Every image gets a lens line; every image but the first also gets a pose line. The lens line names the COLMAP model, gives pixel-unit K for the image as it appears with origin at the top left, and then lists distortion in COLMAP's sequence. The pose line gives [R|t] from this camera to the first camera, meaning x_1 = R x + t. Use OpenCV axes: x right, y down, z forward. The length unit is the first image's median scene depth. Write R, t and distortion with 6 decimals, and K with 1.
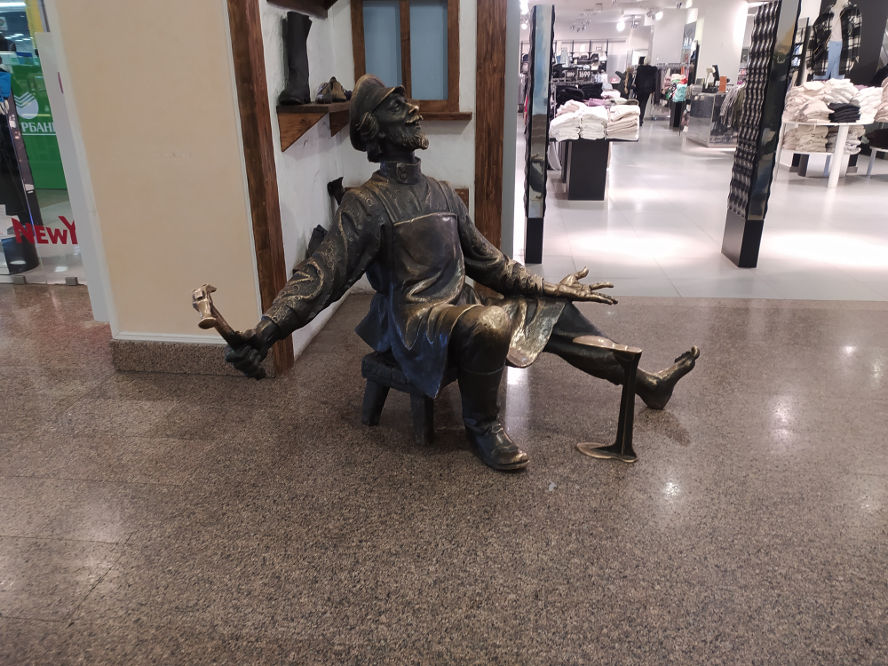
lens RADIAL K [[660.0, 0, 444.0], [0, 660.0, 333.0], [0, 0, 1]] dist [0.031519, -0.003823]
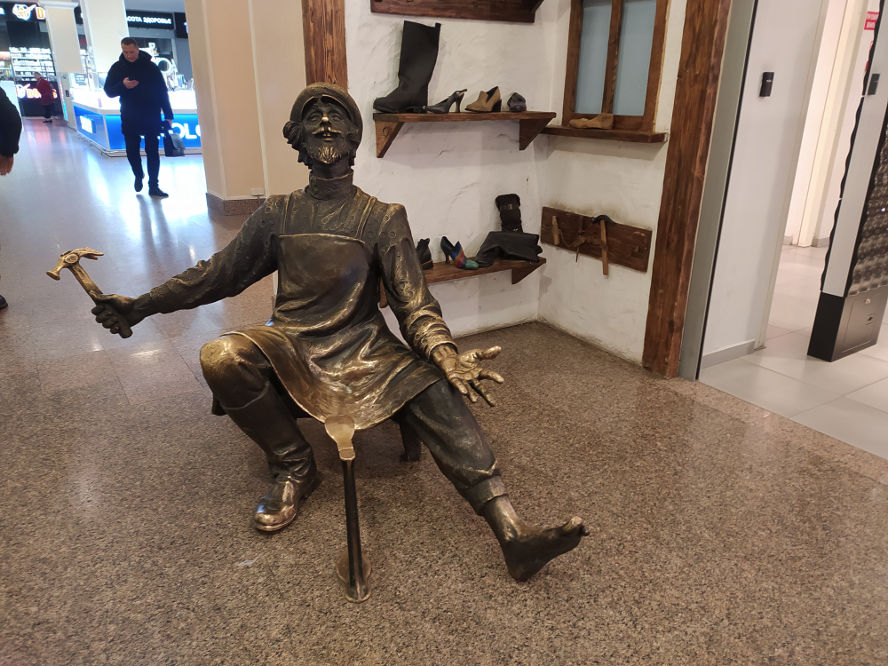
lens RADIAL K [[660.0, 0, 444.0], [0, 660.0, 333.0], [0, 0, 1]] dist [0.031519, -0.003823]
pose [[0.636296, 0.285921, -0.716503, 0.507840], [-0.291594, 0.949016, 0.119753, -0.134771], [0.714213, 0.132730, 0.687229, 0.326930]]
